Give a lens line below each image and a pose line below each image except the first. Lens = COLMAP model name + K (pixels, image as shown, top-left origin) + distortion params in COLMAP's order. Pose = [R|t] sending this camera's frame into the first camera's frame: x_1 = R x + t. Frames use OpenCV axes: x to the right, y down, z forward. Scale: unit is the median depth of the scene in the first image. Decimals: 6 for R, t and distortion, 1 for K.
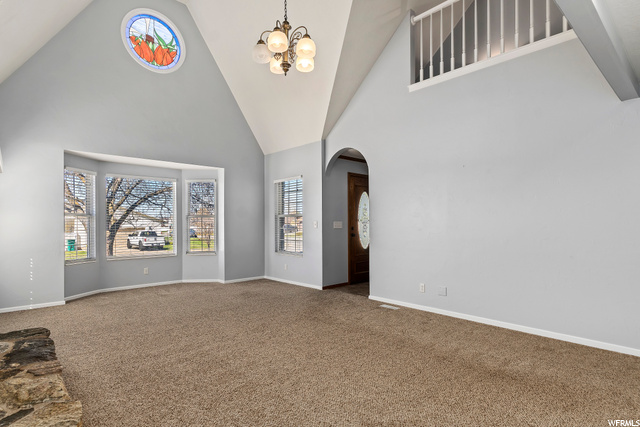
lens RADIAL K [[337.0, 0, 316.3], [0, 337.0, 224.0], [0, 0, 1]] dist [-0.000638, -0.000177]
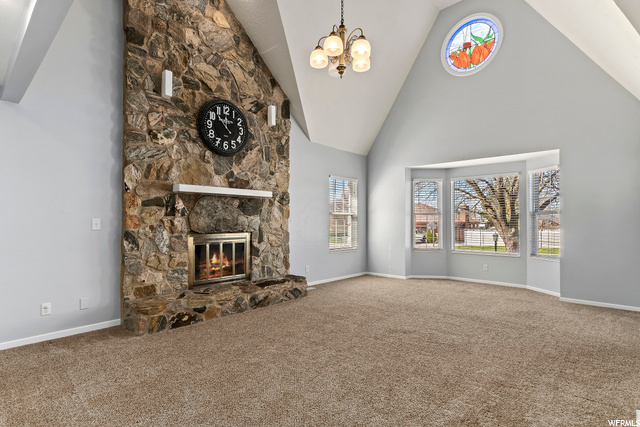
lens RADIAL K [[333.6, 0, 319.8], [0, 333.6, 218.9], [0, 0, 1]] dist [0.003501, 0.000459]
pose [[0.090181, -0.006148, -0.995906, 0.501649], [-0.001345, 0.999979, -0.006295, -0.001660], [0.995924, 0.001908, 0.090171, 0.452342]]
